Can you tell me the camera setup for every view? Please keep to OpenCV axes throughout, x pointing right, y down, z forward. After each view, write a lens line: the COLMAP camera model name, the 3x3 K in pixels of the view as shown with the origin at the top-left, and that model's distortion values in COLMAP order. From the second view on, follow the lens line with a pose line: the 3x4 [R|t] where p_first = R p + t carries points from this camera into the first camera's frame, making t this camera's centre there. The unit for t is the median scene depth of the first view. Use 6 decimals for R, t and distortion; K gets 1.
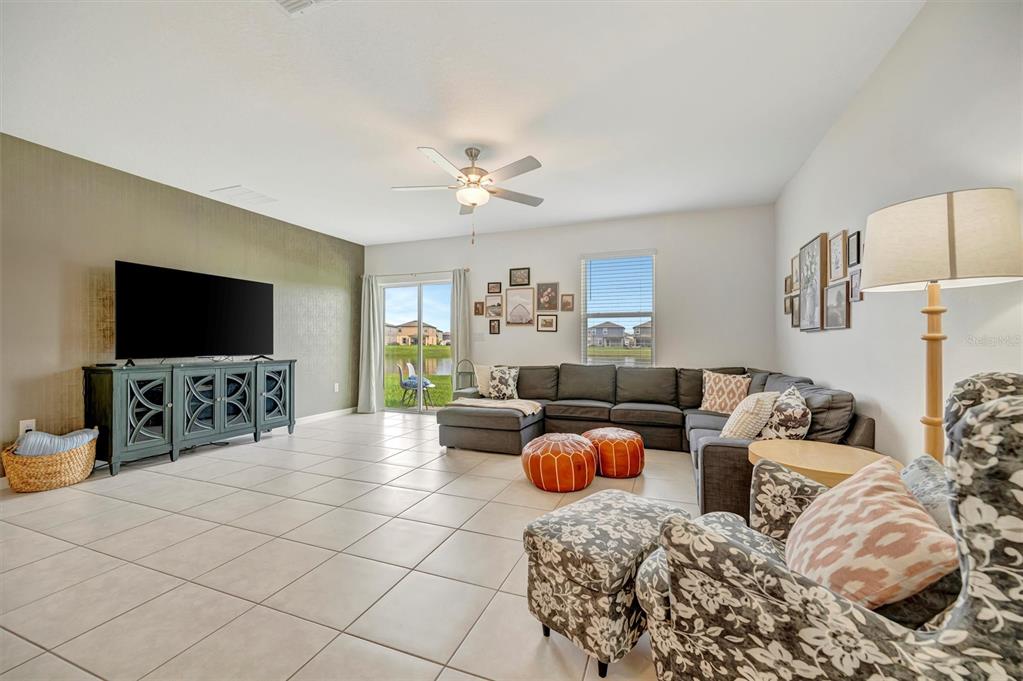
lens RADIAL K [[408.0, 0, 514.3], [0, 408.0, 340.6], [0, 0, 1]] dist [0.000049, -0.000016]
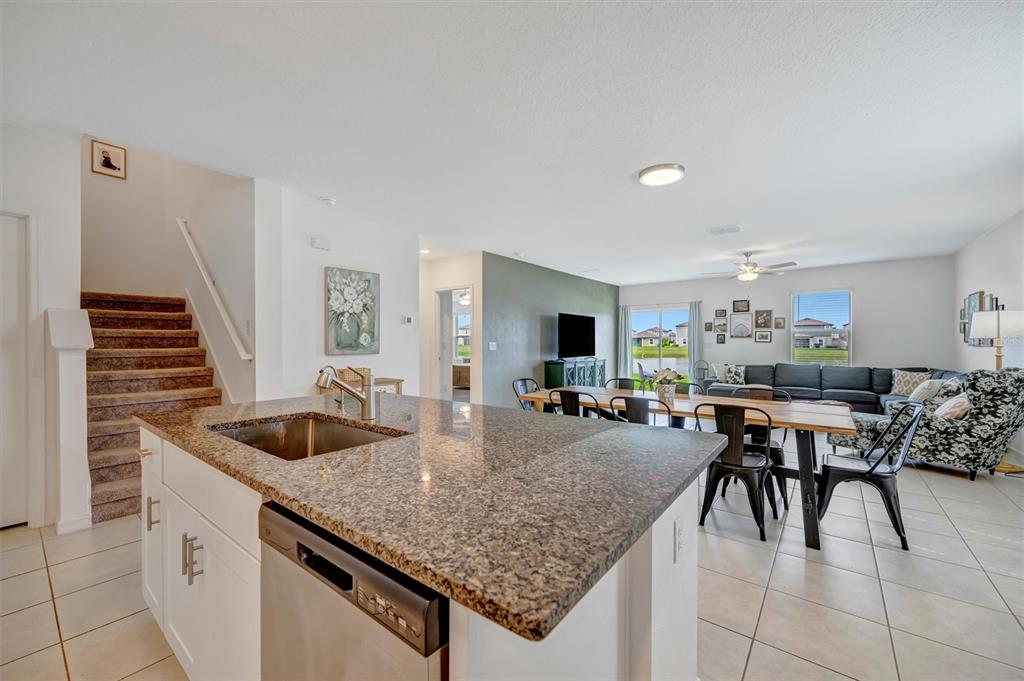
lens RADIAL K [[402.2, 0, 511.2], [0, 402.2, 344.8], [0, 0, 1]] dist [0.001523, 0.000136]
pose [[0.953480, 0.000997, -0.301454, -0.444087], [0.002309, 0.999941, 0.010612, -0.037722], [0.301447, -0.010814, 0.953422, -0.867048]]
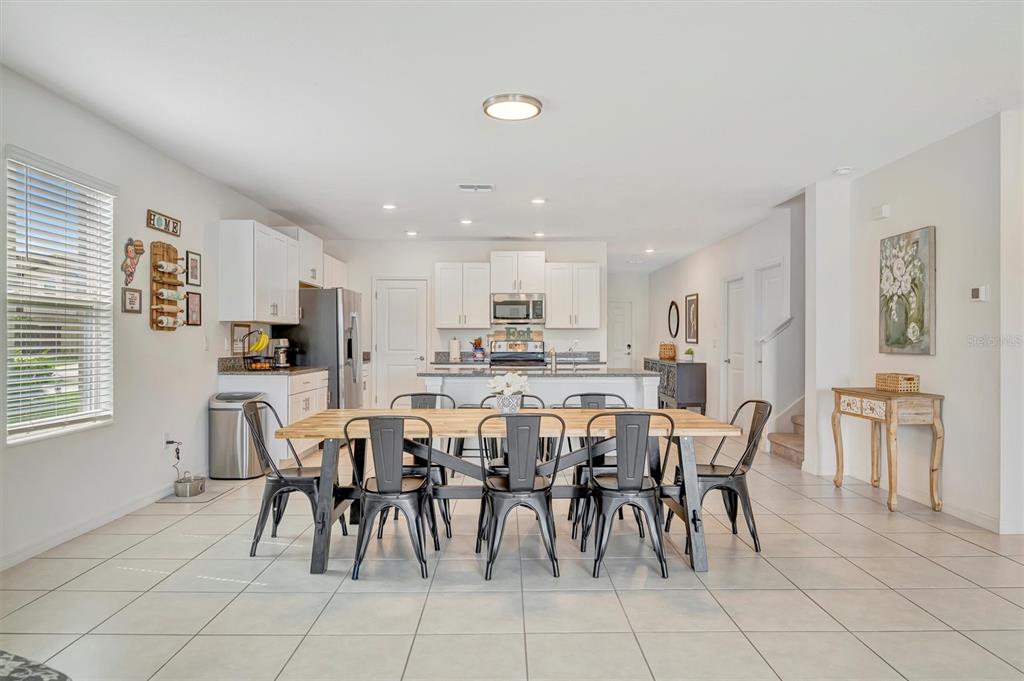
lens RADIAL K [[639.5, 0, 512.0], [0, 639.5, 340.5], [0, 0, 1]] dist [-0.001525, -0.000915]
pose [[-0.930395, -0.001800, -0.366553, -0.084459], [-0.000012, 0.999988, -0.004881, -0.022048], [0.366558, -0.004537, -0.930384, 0.738809]]
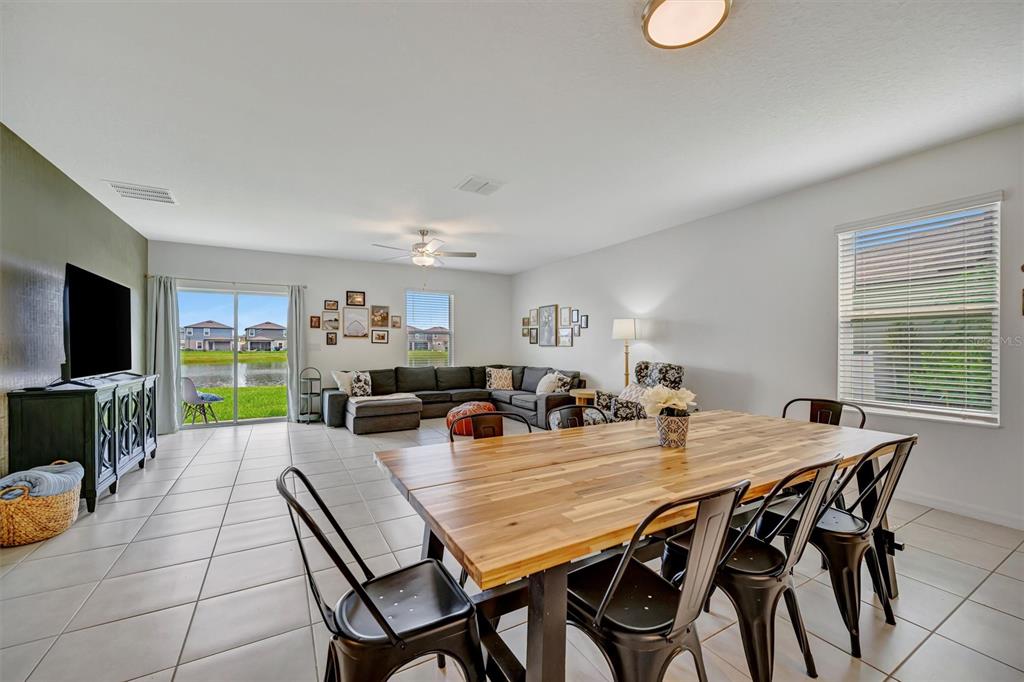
lens RADIAL K [[408.4, 0, 514.8], [0, 408.4, 341.1], [0, 0, 1]] dist [0.000049, -0.000016]
pose [[0.631298, 0.008543, 0.775493, -0.811882], [-0.004100, 0.999962, -0.007678, -0.025296], [-0.775530, 0.001667, 0.631309, -0.192040]]
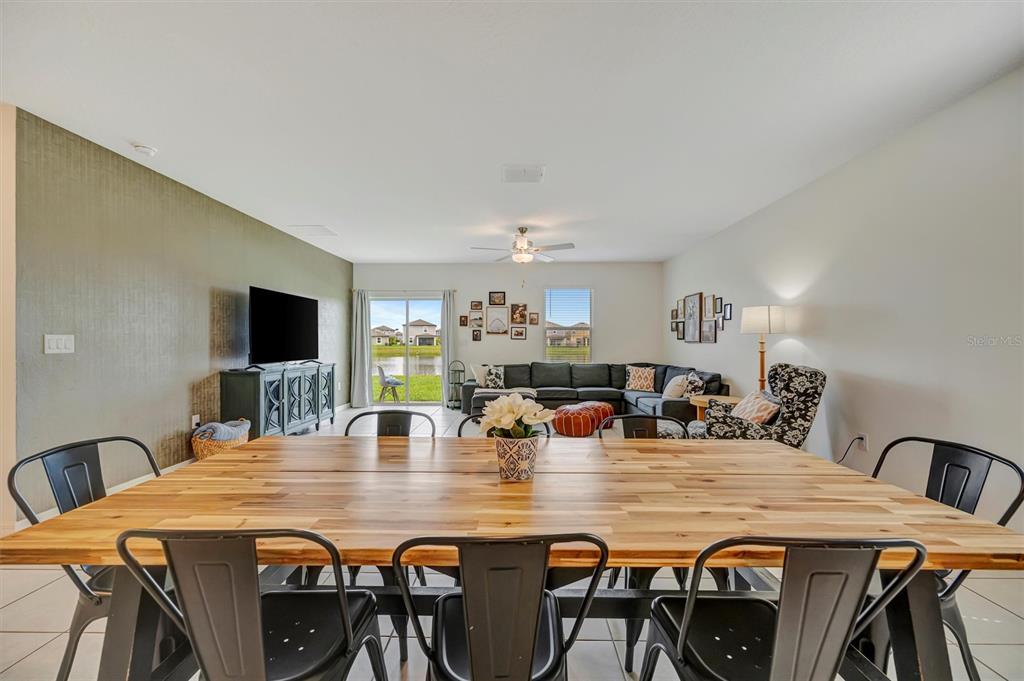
lens RADIAL K [[406.3, 0, 512.0], [0, 406.3, 340.5], [0, 0, 1]] dist [0.001216, 0.000125]
pose [[0.939998, 0.001353, 0.341177, -0.502135], [-0.002450, 0.999993, 0.002784, -0.027042], [-0.341170, -0.003453, 0.939995, -0.342646]]
